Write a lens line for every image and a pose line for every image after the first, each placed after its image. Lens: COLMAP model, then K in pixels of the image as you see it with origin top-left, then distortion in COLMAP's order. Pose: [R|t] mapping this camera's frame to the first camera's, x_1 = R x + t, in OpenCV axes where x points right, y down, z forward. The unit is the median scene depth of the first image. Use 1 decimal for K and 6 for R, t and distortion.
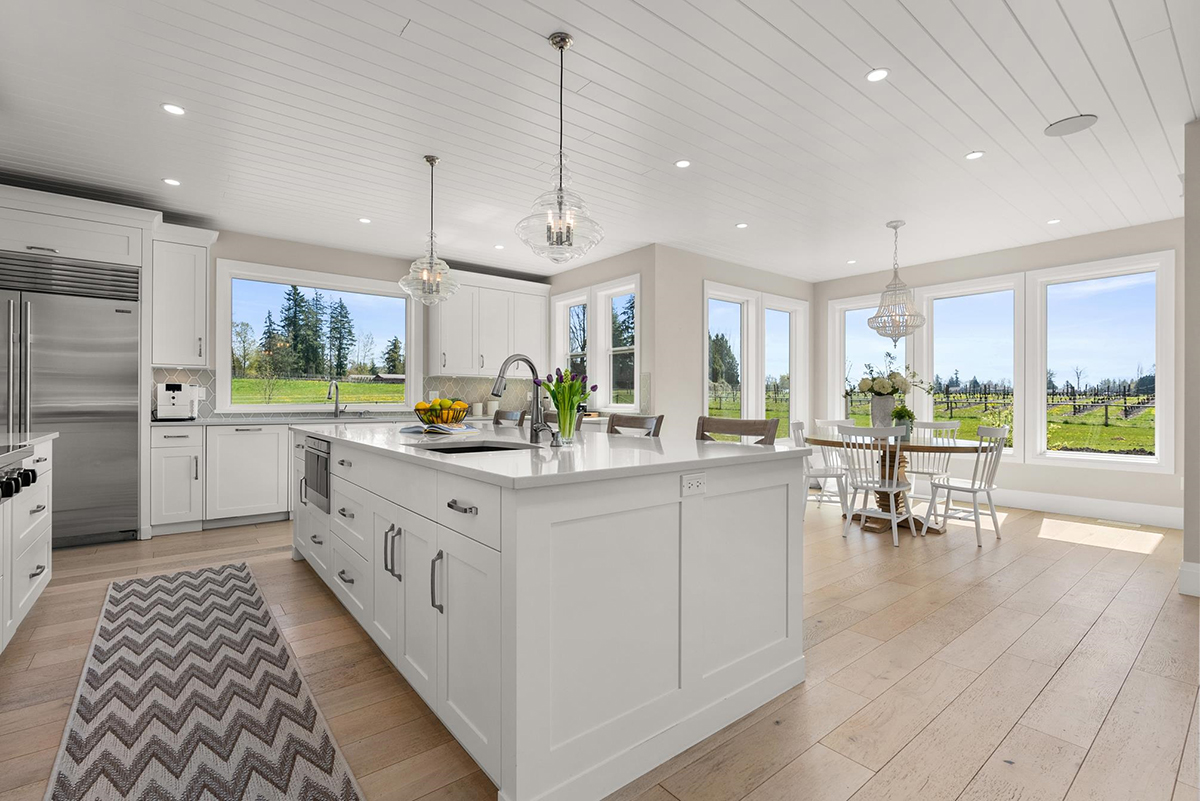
lens RADIAL K [[541.3, 0, 602.0], [0, 541.3, 401.5], [0, 0, 1]] dist [-0.011864, 0.004384]
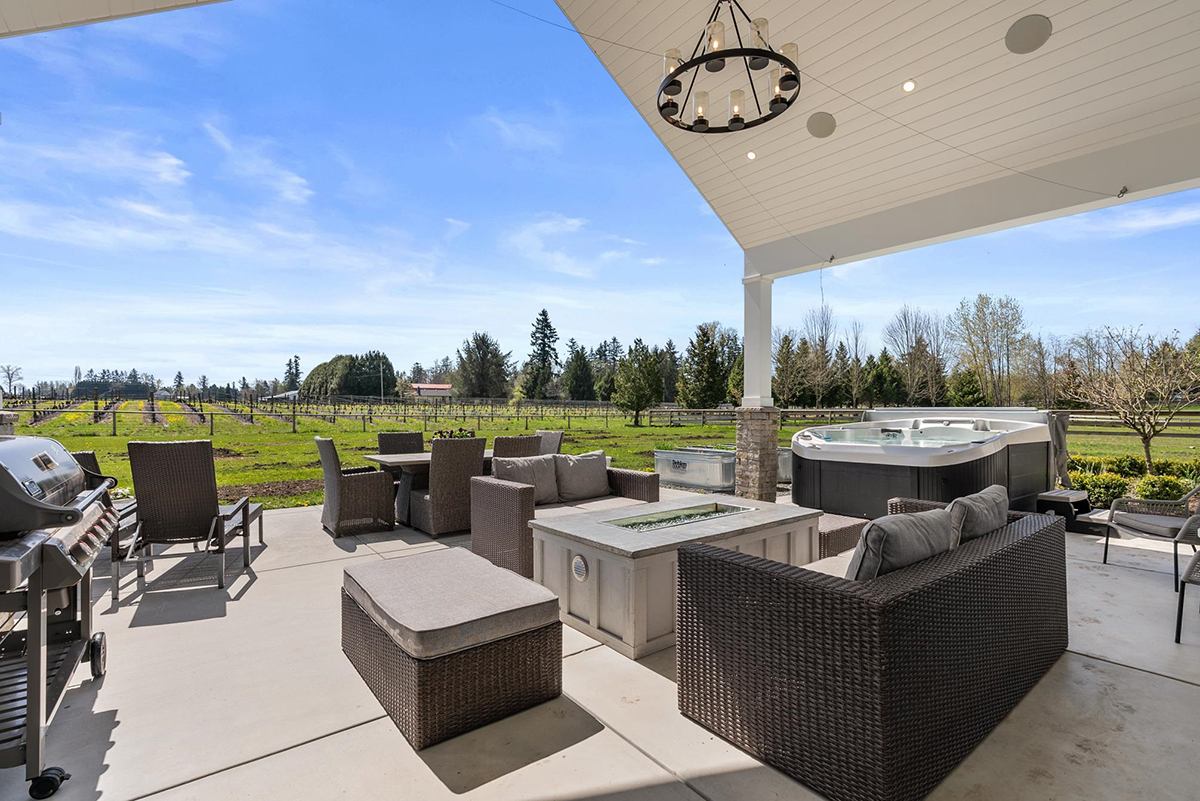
lens RADIAL K [[546.5, 0, 600.0], [0, 546.5, 400.5], [0, 0, 1]] dist [-0.010871, 0.005830]
pose [[0.020561, 0.010134, 0.999737, 0.963139], [0.000467, 0.999948, -0.010146, 0.010951], [-0.999788, 0.000676, 0.020555, 0.598257]]
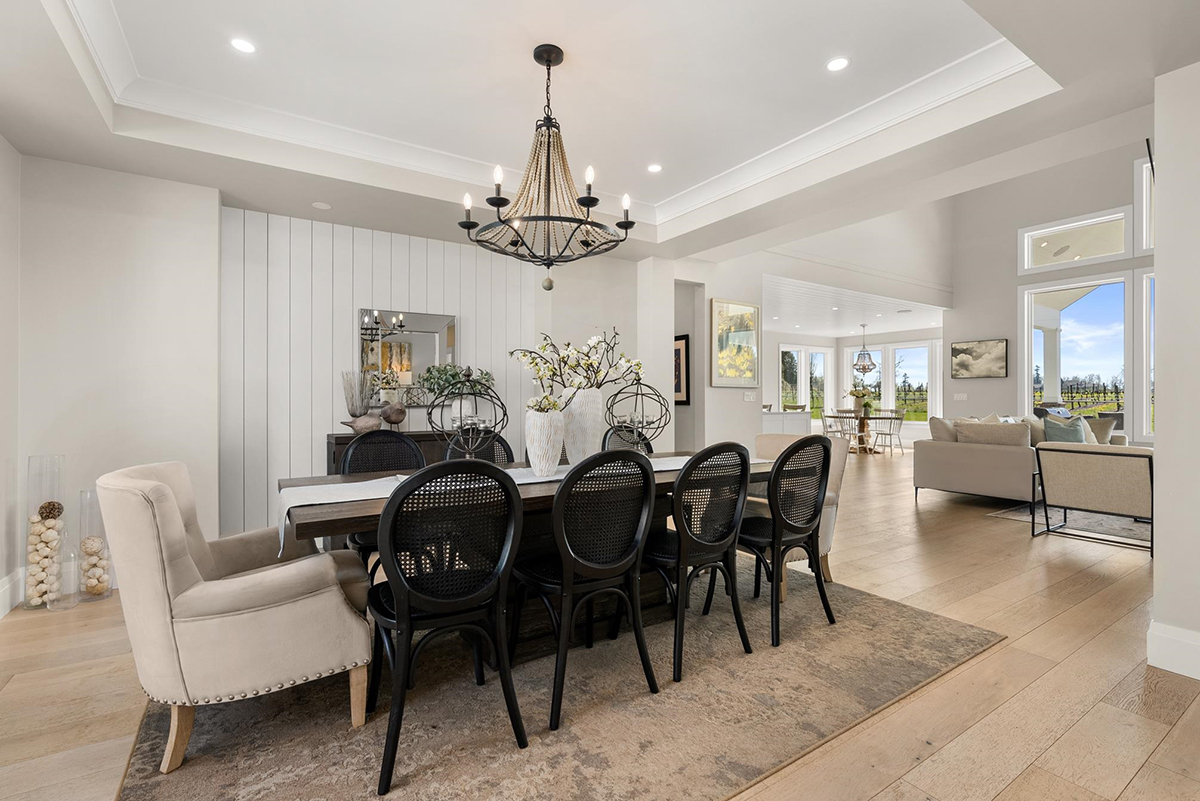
lens RADIAL K [[537.6, 0, 603.7], [0, 537.6, 401.8], [0, 0, 1]] dist [-0.005276, 0.000558]
pose [[0.994910, -0.001878, -0.100748, -0.386833], [0.002181, 0.999993, 0.002904, -0.000015], [0.100742, -0.003109, 0.994908, -1.571422]]
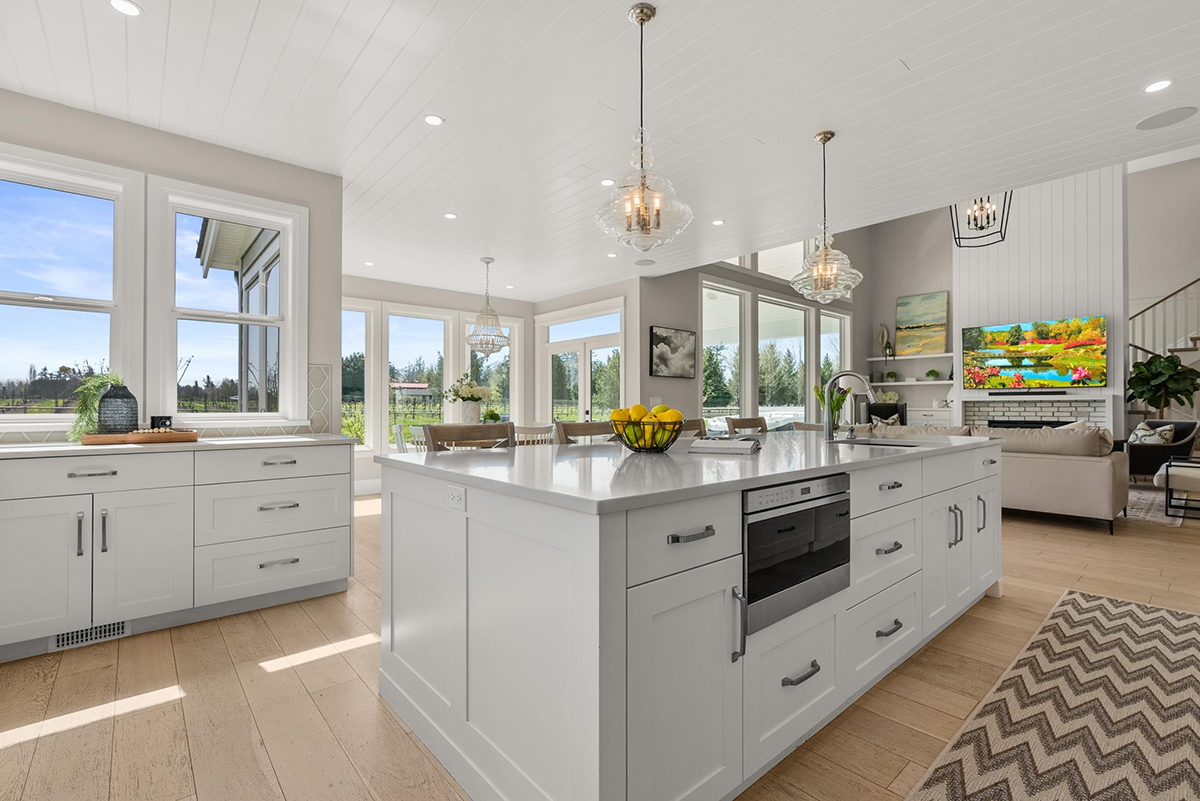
lens RADIAL K [[537.6, 0, 603.7], [0, 537.6, 401.8], [0, 0, 1]] dist [-0.005276, 0.000558]
pose [[-0.041023, 0.004665, 0.999147, -0.726833], [0.002006, 0.999987, -0.004587, -0.003254], [-0.999156, 0.001816, -0.041032, 0.845430]]
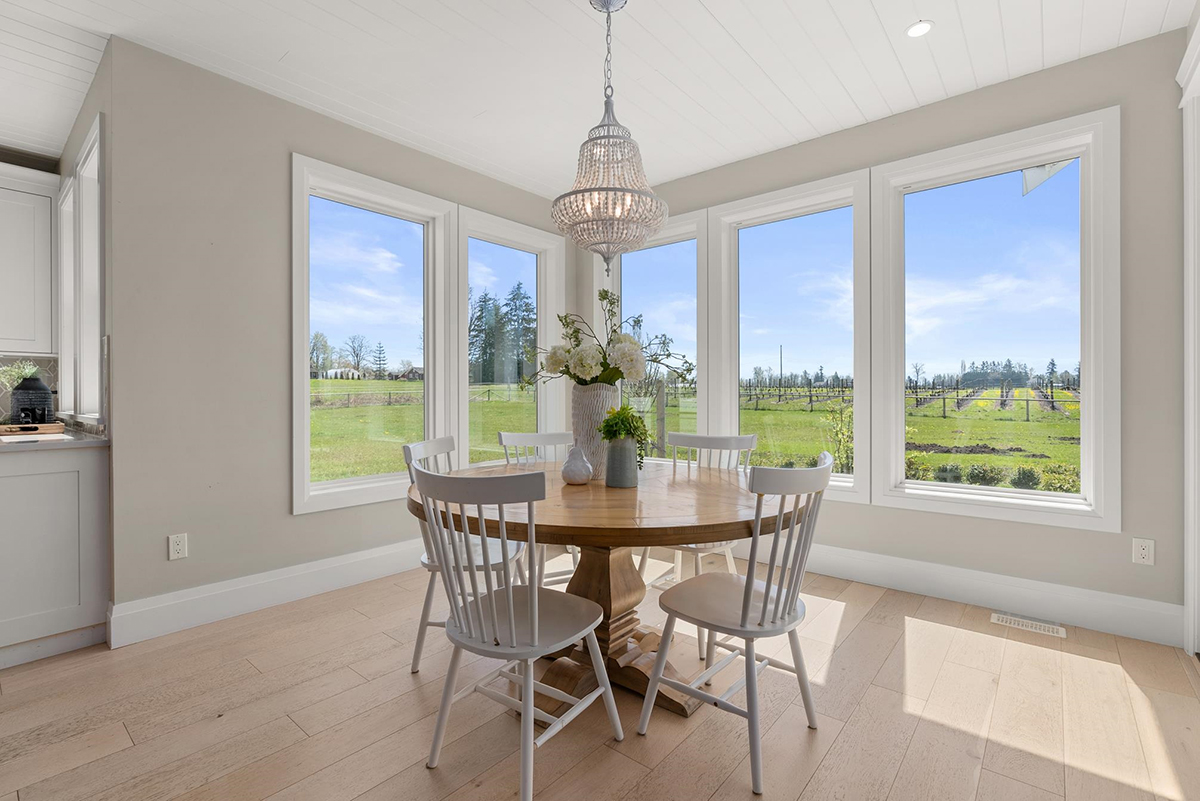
lens RADIAL K [[541.7, 0, 602.7], [0, 541.7, 397.5], [0, 0, 1]] dist [-0.009149, 0.000840]
pose [[0.980536, -0.005609, 0.196260, 0.482881], [0.005203, 0.999983, 0.002585, -0.000552], [-0.196271, -0.001513, 0.980548, 0.604949]]
